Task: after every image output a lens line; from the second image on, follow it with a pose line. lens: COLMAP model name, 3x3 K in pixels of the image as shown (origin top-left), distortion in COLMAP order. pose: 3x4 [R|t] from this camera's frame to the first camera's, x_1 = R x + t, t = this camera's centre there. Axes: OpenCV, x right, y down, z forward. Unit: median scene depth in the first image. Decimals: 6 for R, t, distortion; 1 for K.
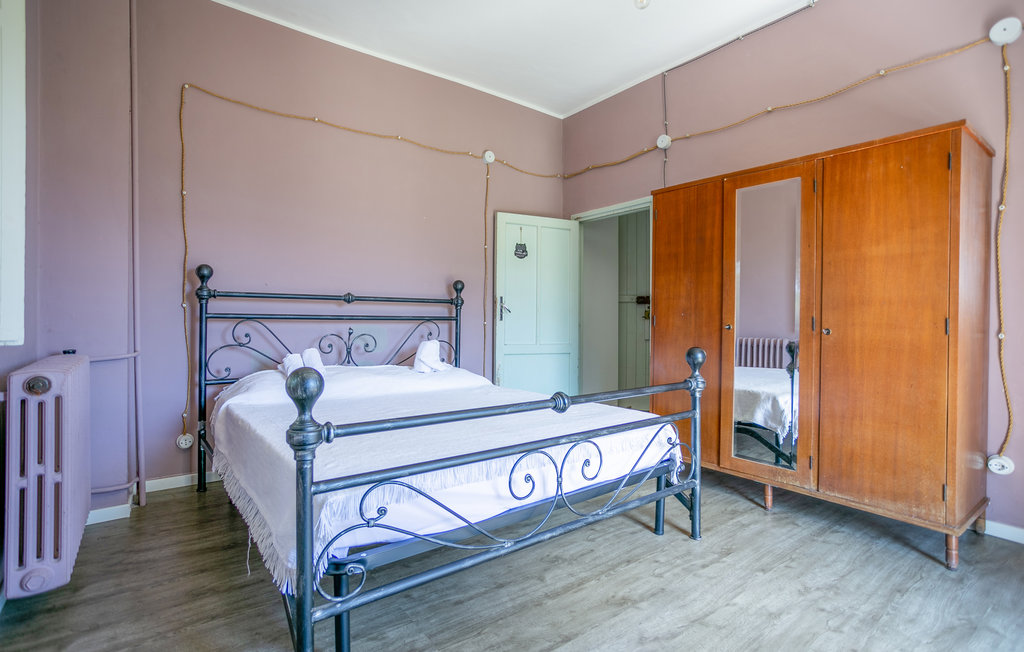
lens RADIAL K [[500.8, 0, 515.9], [0, 500.8, 316.0], [0, 0, 1]] dist [-0.006623, 0.000519]
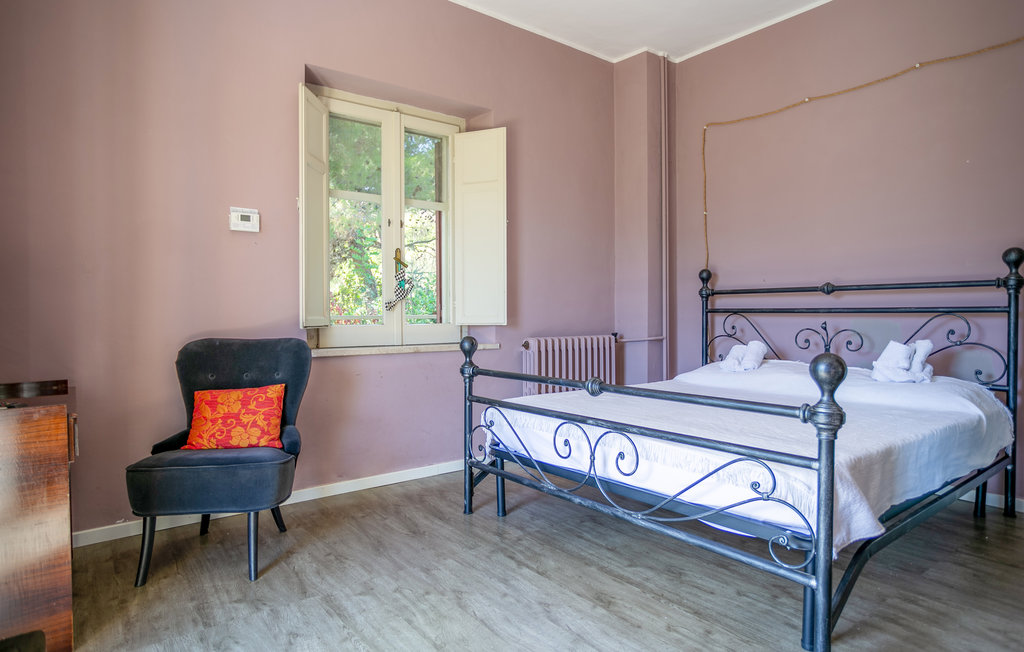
lens RADIAL K [[612.1, 0, 515.3], [0, 612.1, 326.2], [0, 0, 1]] dist [0.006458, 0.001378]
pose [[-0.014693, 0.010937, -0.999832, 1.292019], [0.006422, 0.999921, 0.010844, 0.026867], [0.999871, -0.006261, -0.014762, 0.788806]]
